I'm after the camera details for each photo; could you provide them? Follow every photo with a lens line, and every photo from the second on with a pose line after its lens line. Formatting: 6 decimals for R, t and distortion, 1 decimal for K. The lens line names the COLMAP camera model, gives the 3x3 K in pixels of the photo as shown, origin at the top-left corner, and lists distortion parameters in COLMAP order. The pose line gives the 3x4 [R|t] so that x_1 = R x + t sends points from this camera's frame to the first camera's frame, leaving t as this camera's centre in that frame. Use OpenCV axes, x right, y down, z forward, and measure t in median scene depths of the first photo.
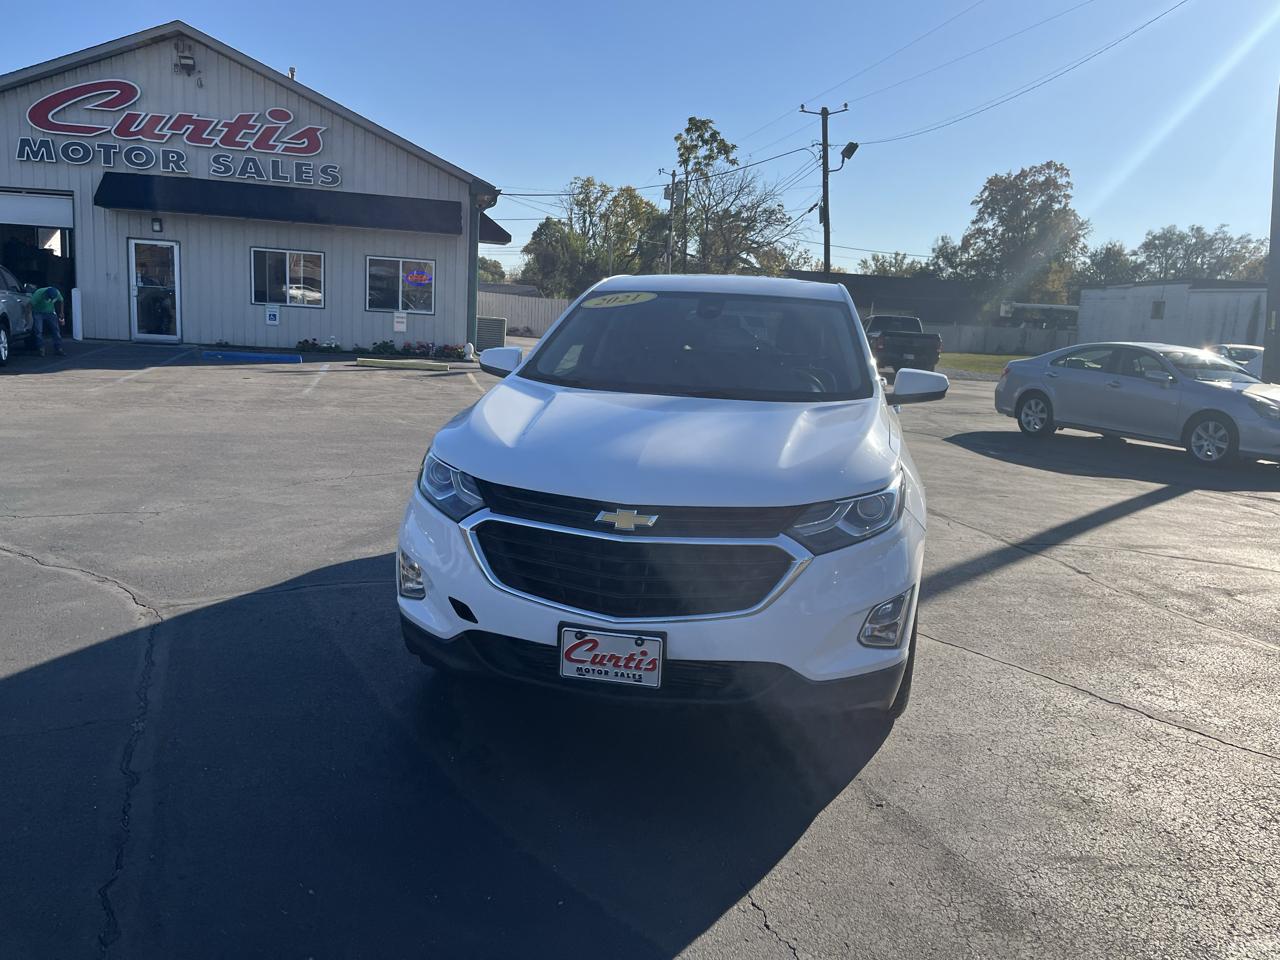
lens RADIAL K [[970.1, 0, 649.9], [0, 970.1, 492.2], [0, 0, 1]] dist [0.067573, -0.091840]
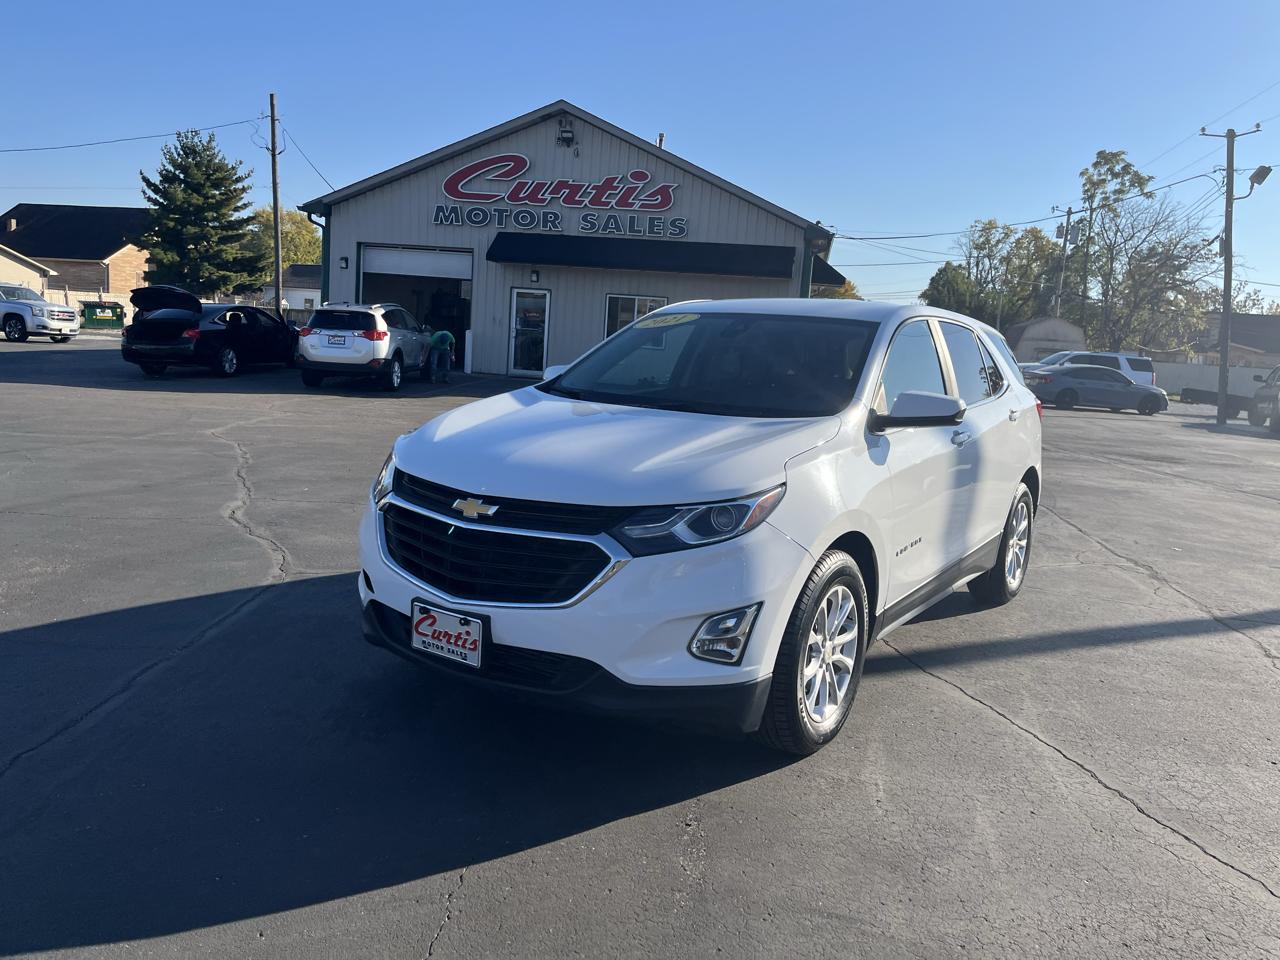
lens RADIAL K [[970.1, 0, 650.0], [0, 970.1, 472.4], [0, 0, 1]] dist [0.067573, -0.091840]
pose [[0.922390, 0.057309, -0.381984, 0.075802], [-0.082157, 0.995412, -0.049045, 0.003435], [0.377421, 0.076621, 0.922866, 0.009926]]
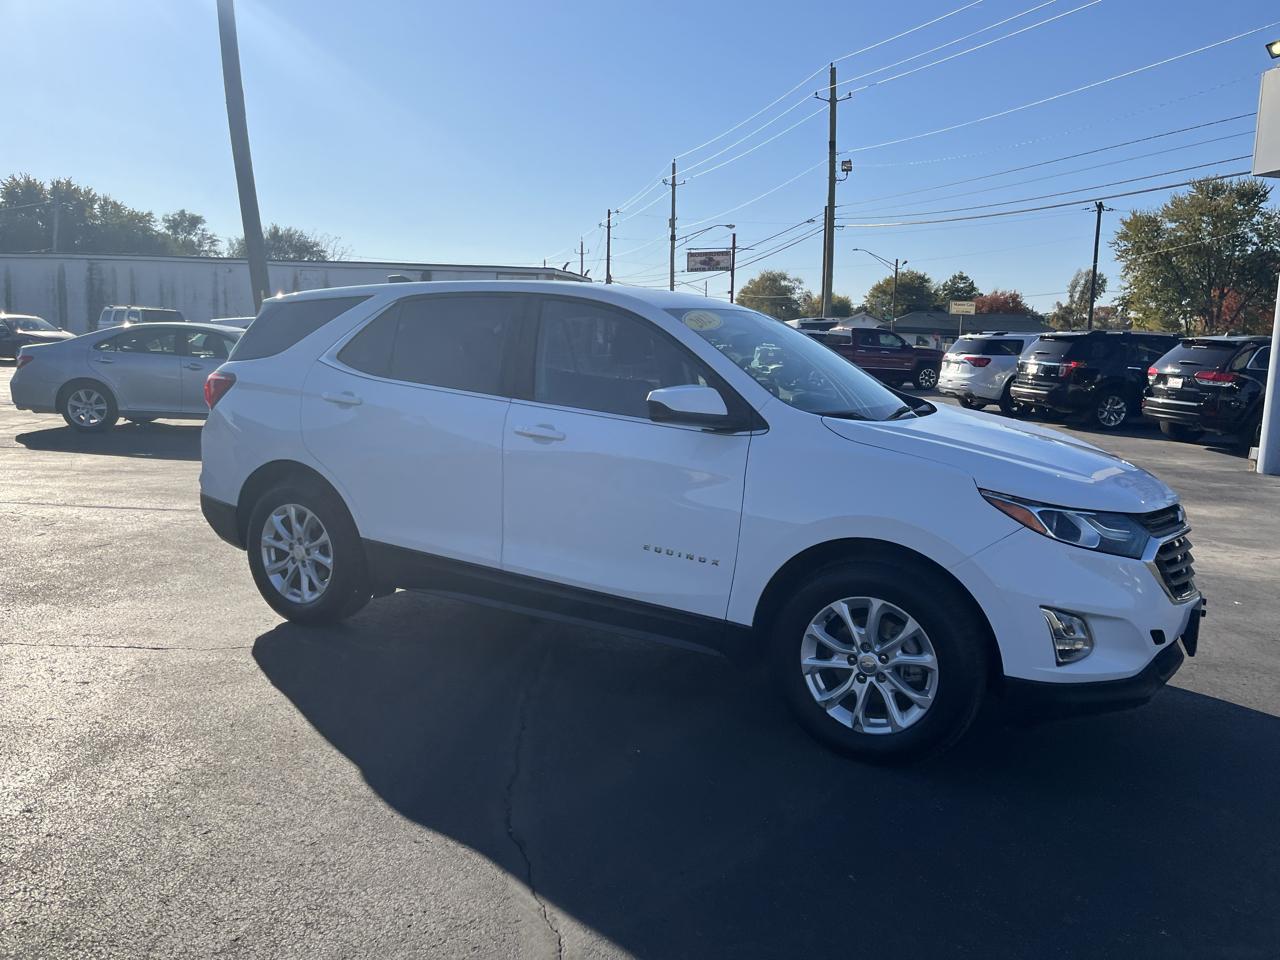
lens RADIAL K [[970.1, 0, 650.8], [0, 970.1, 479.9], [0, 0, 1]] dist [0.067573, -0.091840]
pose [[0.315563, -0.179443, 0.931783, -0.187511], [0.154035, 0.978620, 0.136297, -0.038713], [-0.936319, 0.100517, 0.336457, 0.161543]]
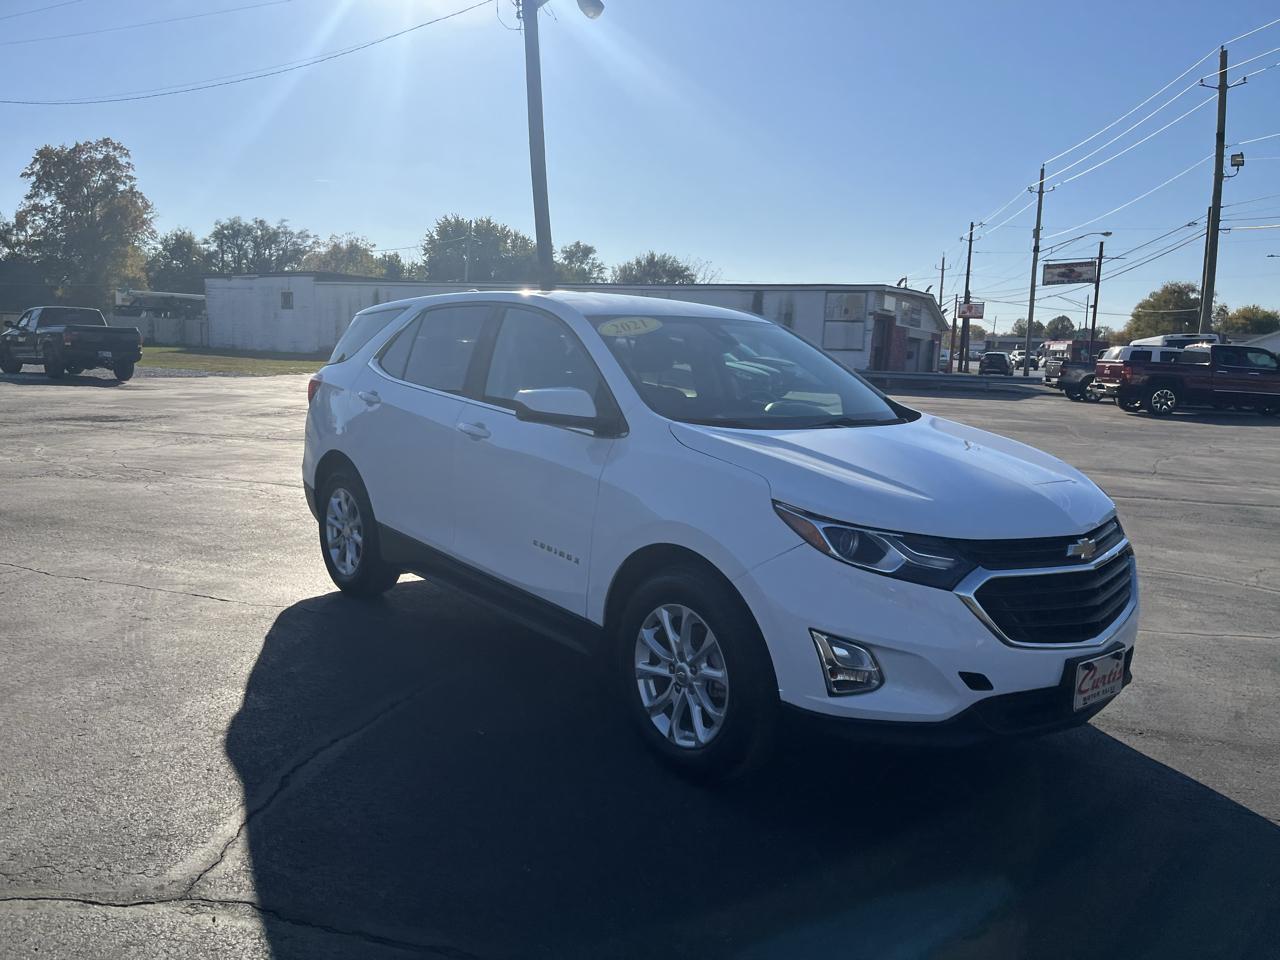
lens RADIAL K [[970.1, 0, 650.3], [0, 970.1, 492.3], [0, 0, 1]] dist [0.067573, -0.091840]
pose [[0.637400, -0.145275, 0.756714, -0.150925], [0.135223, 0.987915, 0.075760, -0.023728], [-0.758575, 0.054036, 0.649342, 0.088378]]
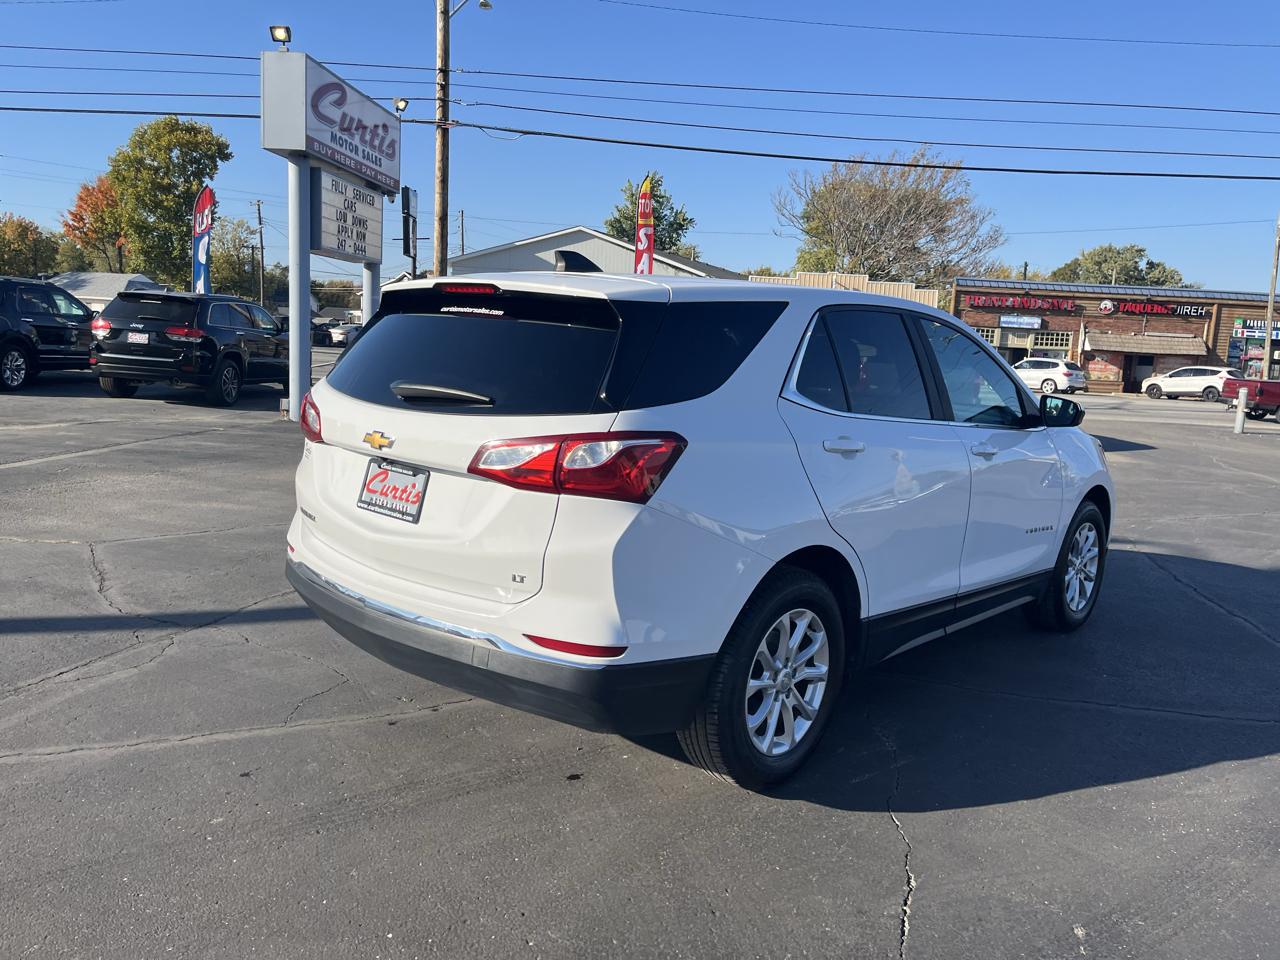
lens RADIAL K [[970.1, 0, 652.7], [0, 970.1, 467.3], [0, 0, 1]] dist [0.067573, -0.091840]
pose [[-0.850132, -0.166429, 0.499576, -0.064801], [-0.004801, 0.951149, 0.308696, -0.080914], [-0.526547, 0.260034, -0.809401, 0.428536]]
